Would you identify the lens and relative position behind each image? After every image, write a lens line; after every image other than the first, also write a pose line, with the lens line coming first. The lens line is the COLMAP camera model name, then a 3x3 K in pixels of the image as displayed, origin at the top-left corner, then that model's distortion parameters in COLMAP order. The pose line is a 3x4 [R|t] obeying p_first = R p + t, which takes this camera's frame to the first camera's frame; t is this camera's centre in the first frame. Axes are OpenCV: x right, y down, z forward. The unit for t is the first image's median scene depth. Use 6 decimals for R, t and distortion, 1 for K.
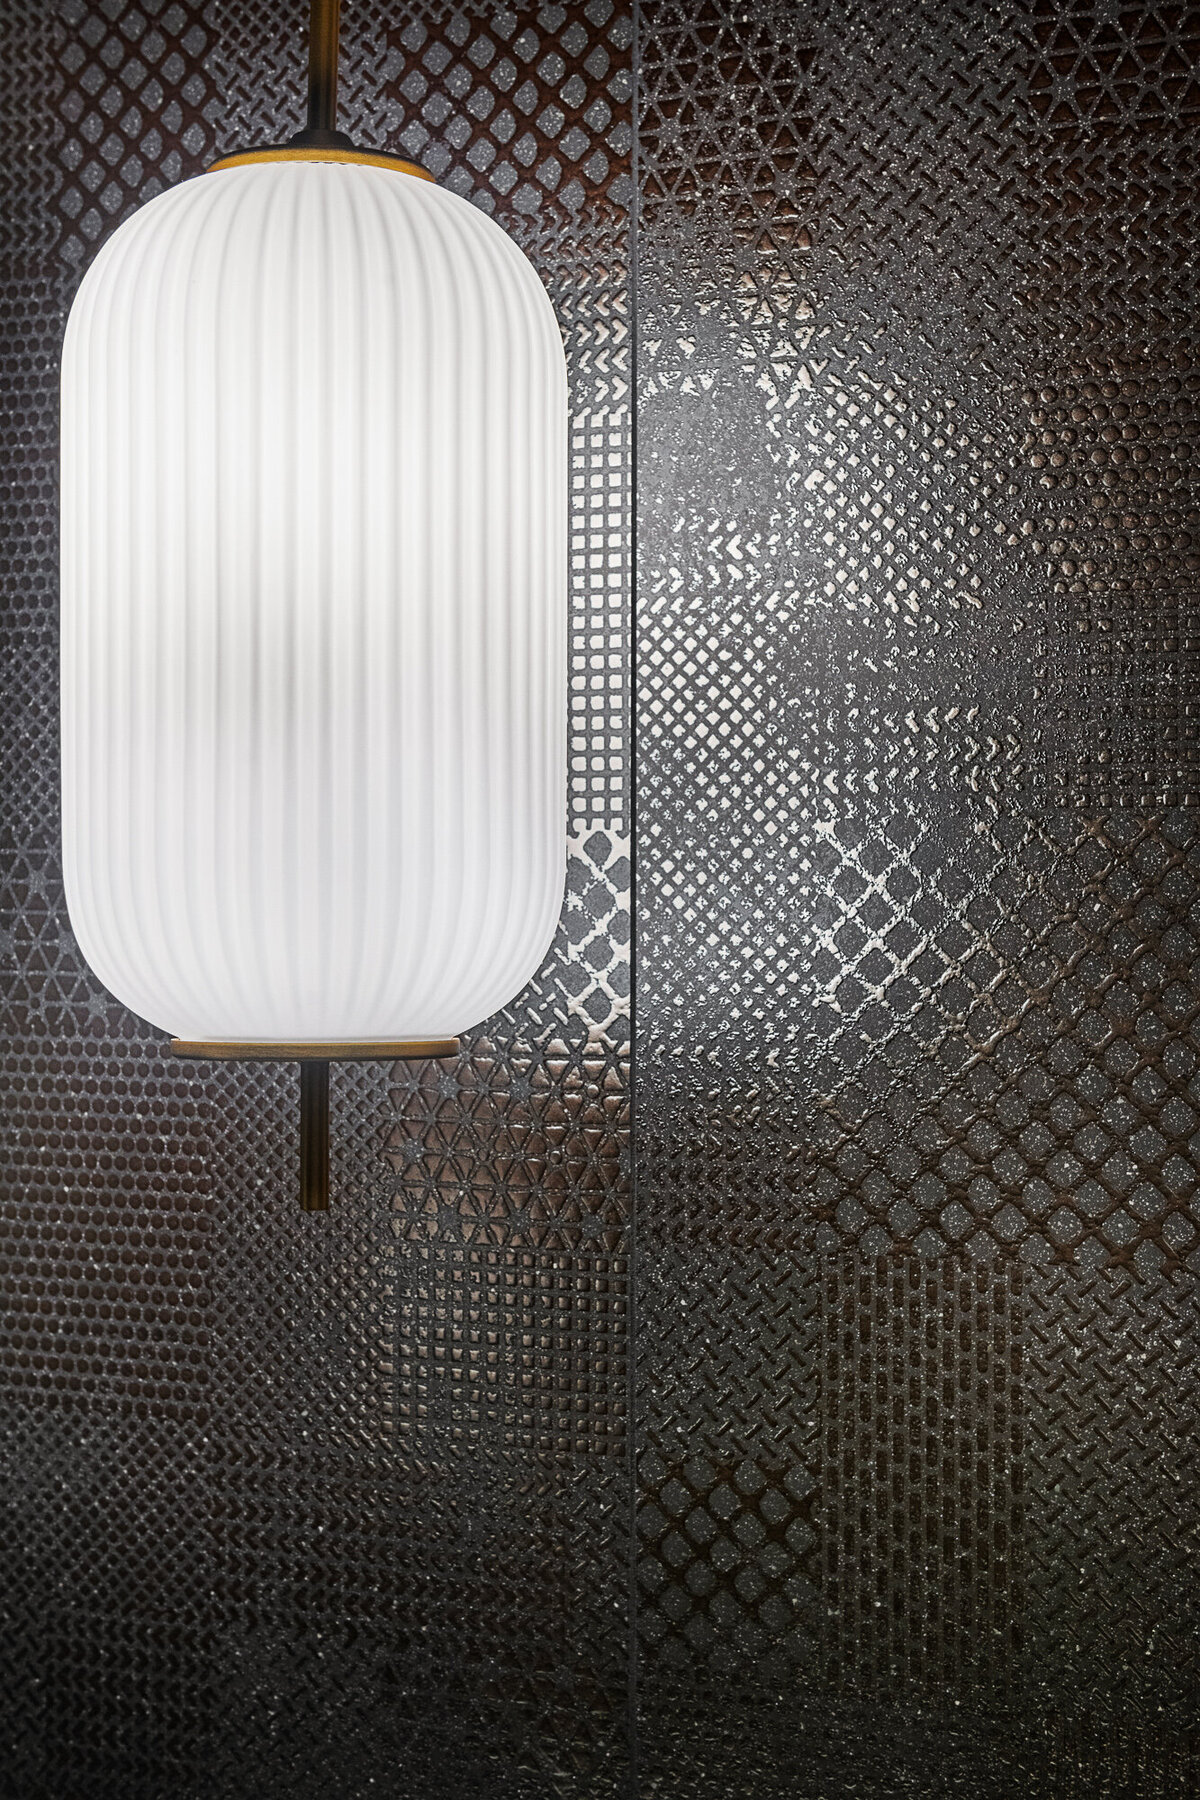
lens RADIAL K [[2910.2, 0, 590.0], [0, 2910.2, 913.9], [0, 0, 1]] dist [0.028749, 0.000000]
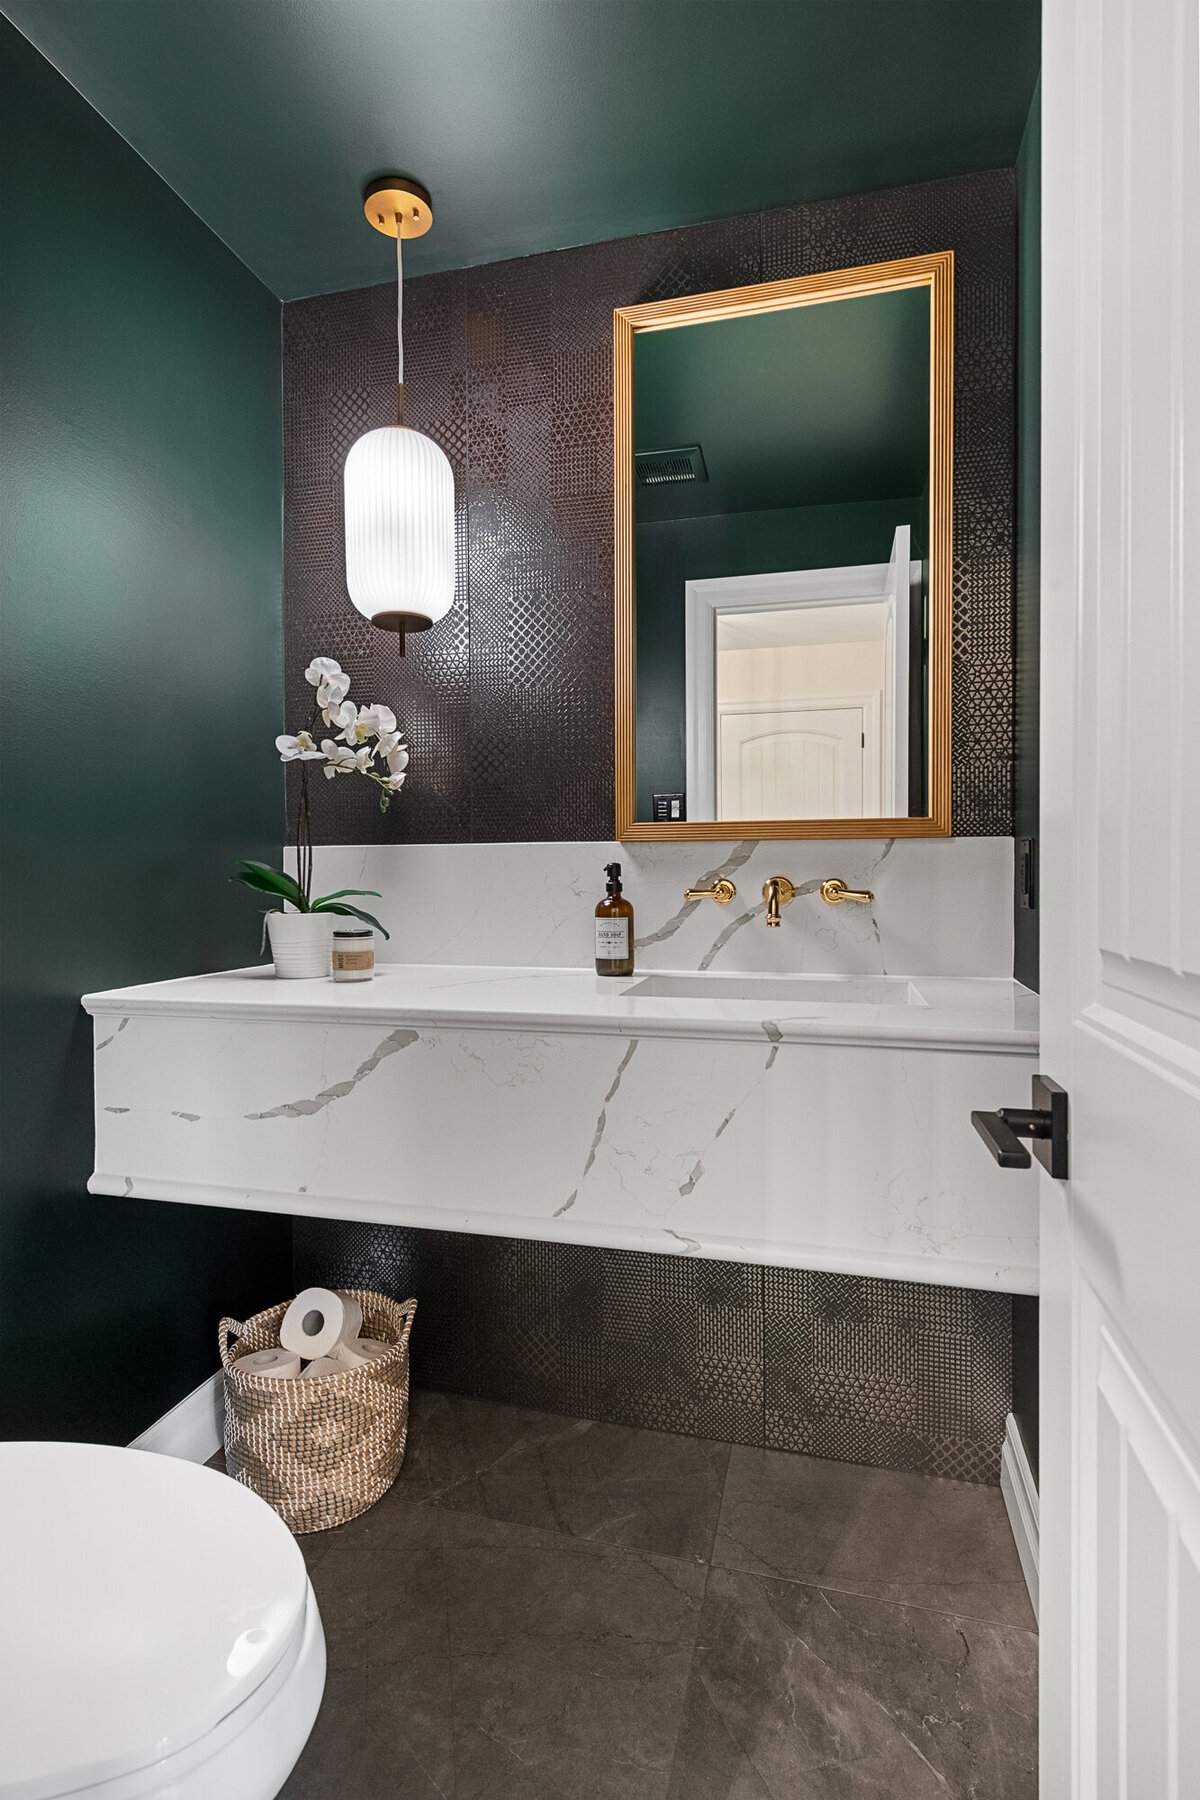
lens RADIAL K [[858.9, 0, 598.1], [0, 858.9, 885.2], [0, 0, 1]] dist [0.026310, -0.007516]
pose [[0.982891, -0.012077, 0.183791, -0.041018], [0.008090, 0.999716, 0.022431, 0.396955], [-0.184010, -0.020560, 0.982709, -0.400867]]
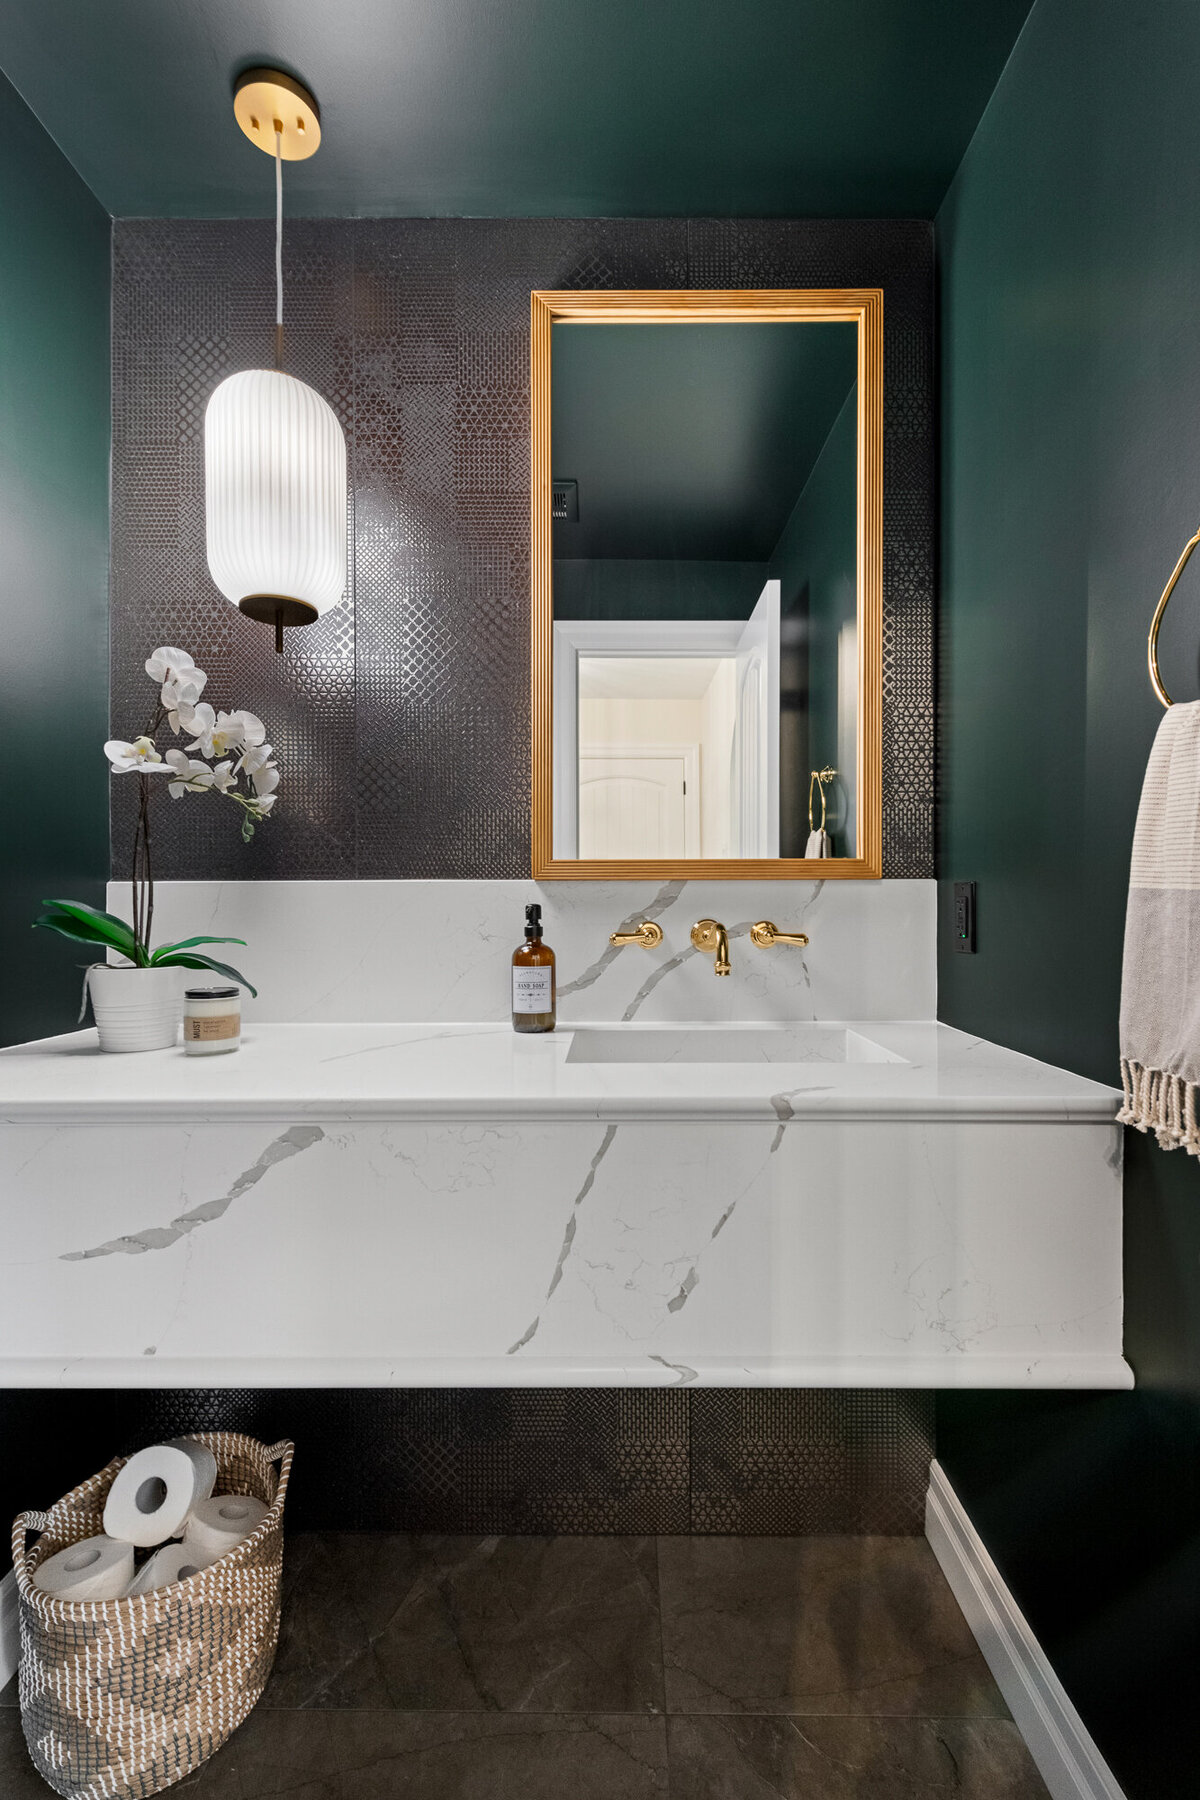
lens RADIAL K [[772.3, 0, 603.9], [0, 772.3, 902.5], [0, 0, 1]] dist [0.014048, -0.003450]
pose [[0.907863, -0.006611, 0.419215, -0.124881], [0.004352, 0.999970, 0.006346, 0.384606], [-0.419244, -0.003937, 0.907865, -0.113213]]
